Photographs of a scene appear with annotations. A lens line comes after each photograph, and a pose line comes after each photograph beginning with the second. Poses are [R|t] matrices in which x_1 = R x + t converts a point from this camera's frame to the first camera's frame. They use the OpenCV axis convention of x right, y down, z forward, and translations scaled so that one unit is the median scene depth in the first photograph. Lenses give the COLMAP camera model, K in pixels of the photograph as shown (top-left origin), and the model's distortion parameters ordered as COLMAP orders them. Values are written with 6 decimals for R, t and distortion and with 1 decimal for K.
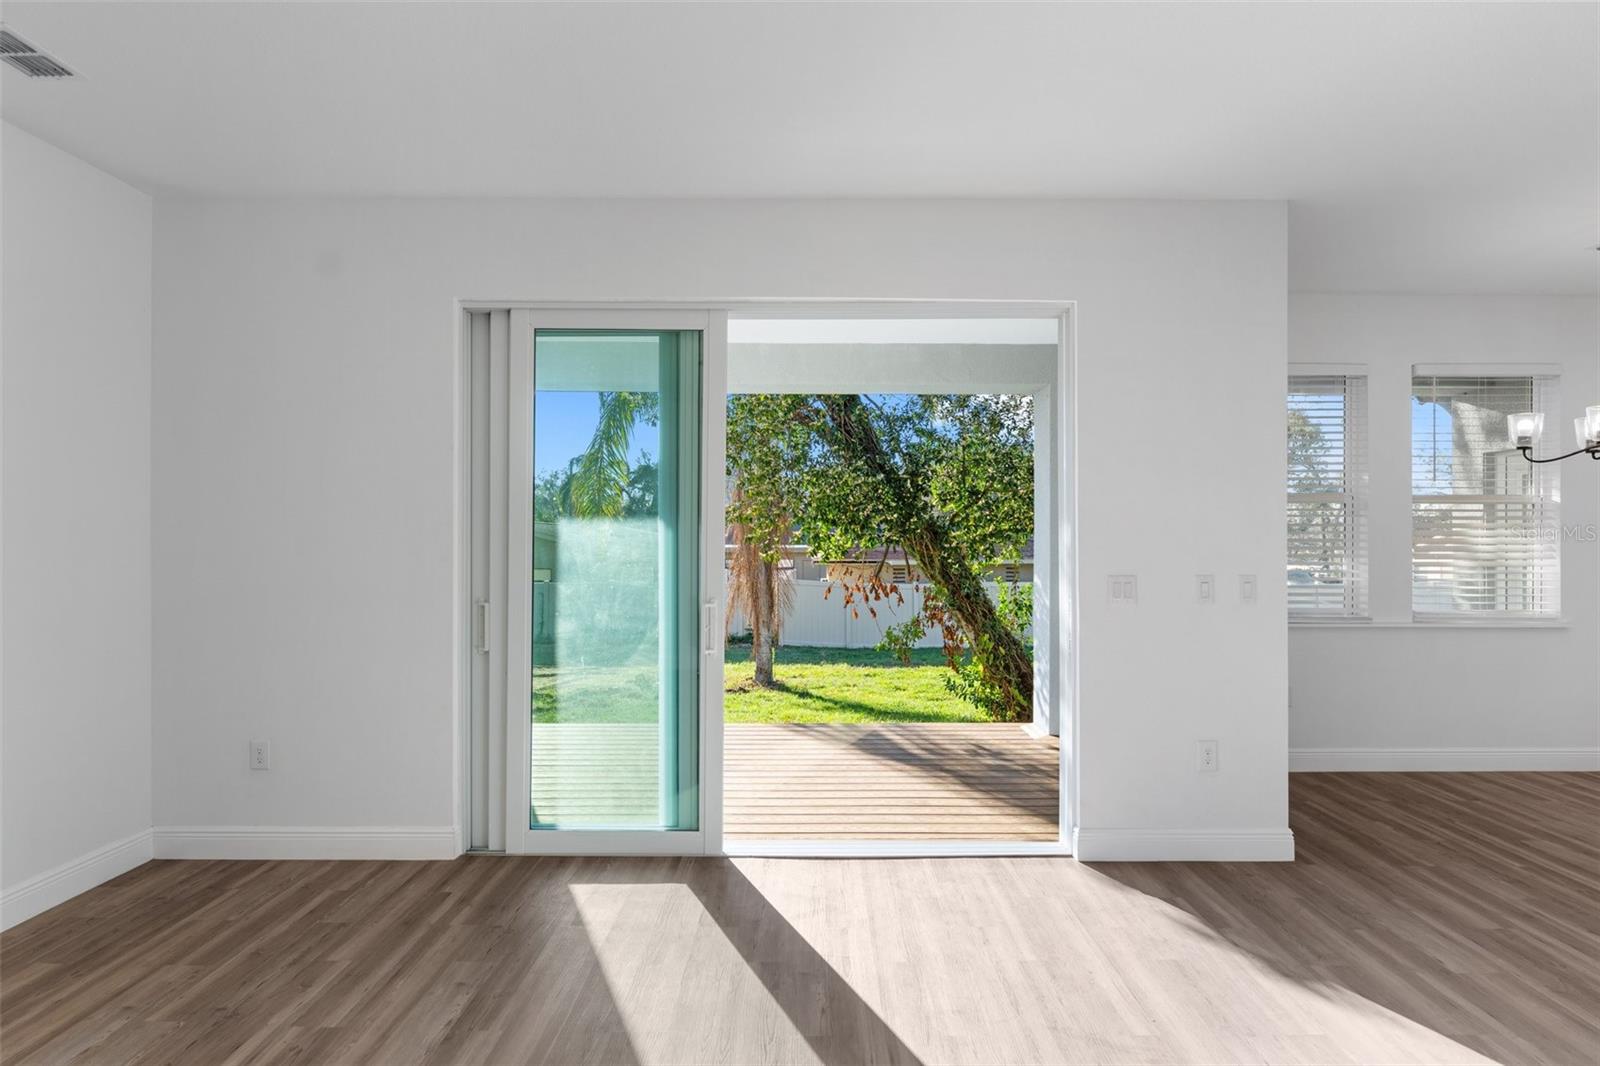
lens RADIAL K [[854.6, 0, 807.1], [0, 854.6, 533.9], [0, 0, 1]] dist [-0.003972, -0.001212]
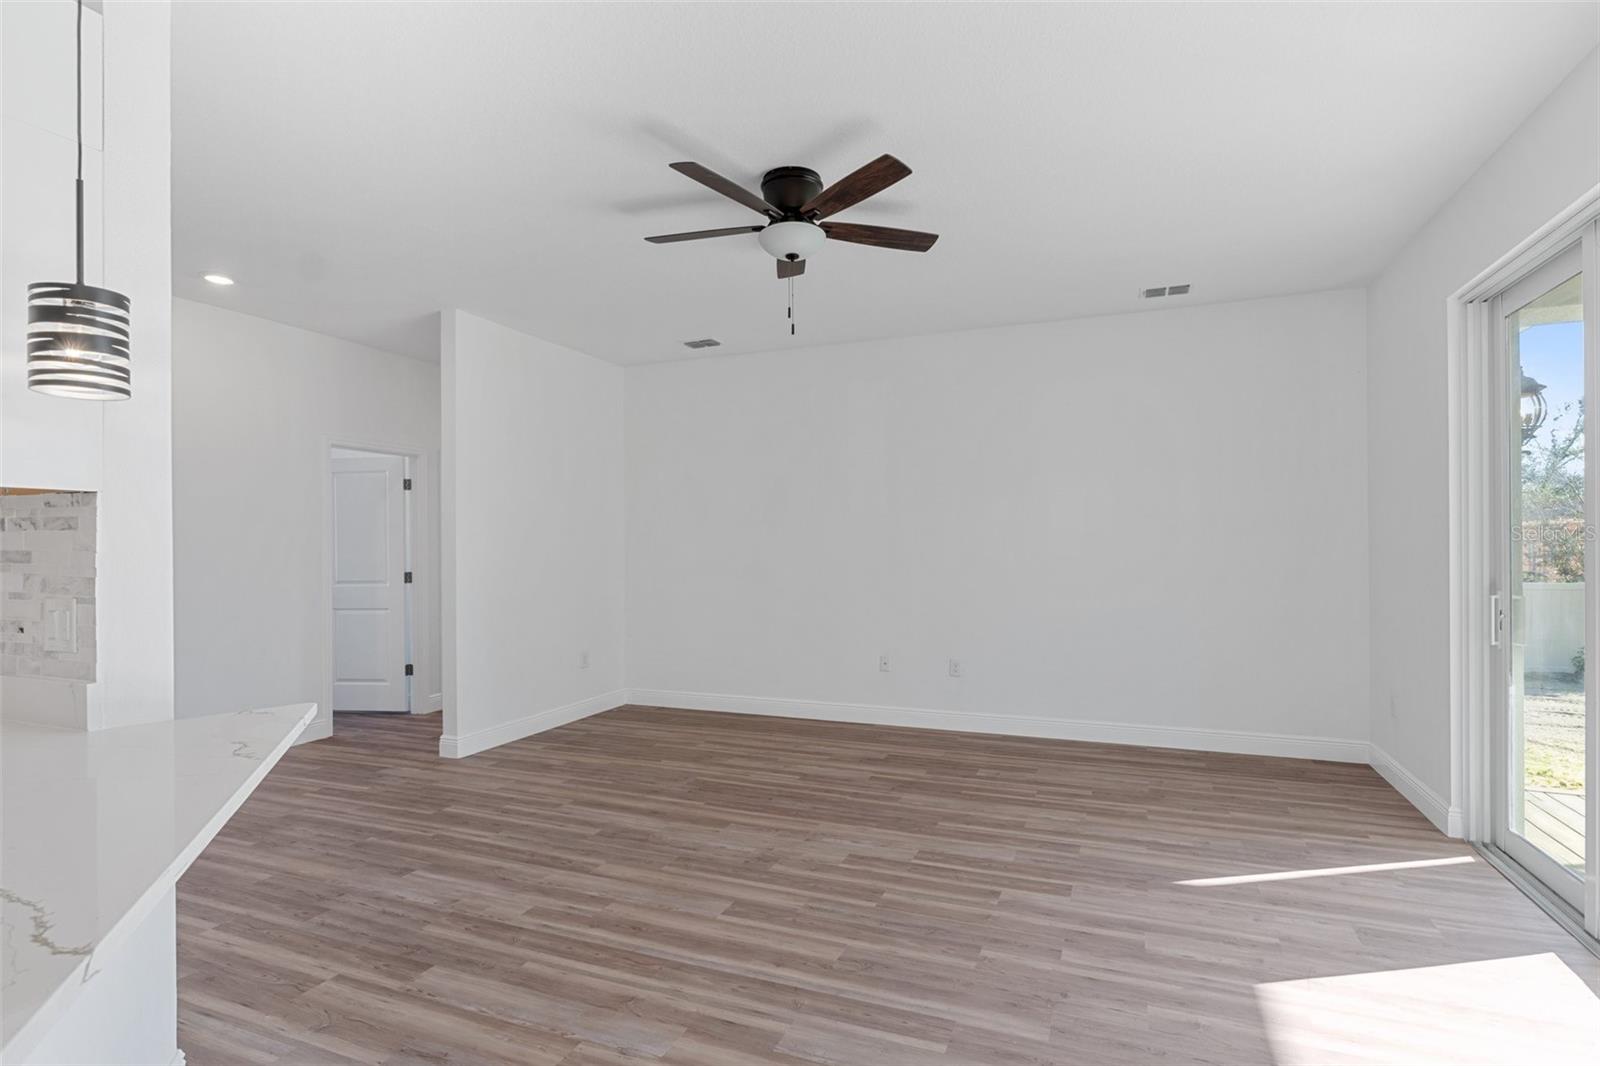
lens RADIAL K [[807.6, 0, 801.8], [0, 807.6, 546.1], [0, 0, 1]] dist [-0.001118, -0.000921]
pose [[-0.373774, 0.002038, -0.927518, 0.659445], [0.014388, 0.999890, -0.003601, 0.014920], [0.927408, -0.014691, -0.373762, 0.527994]]
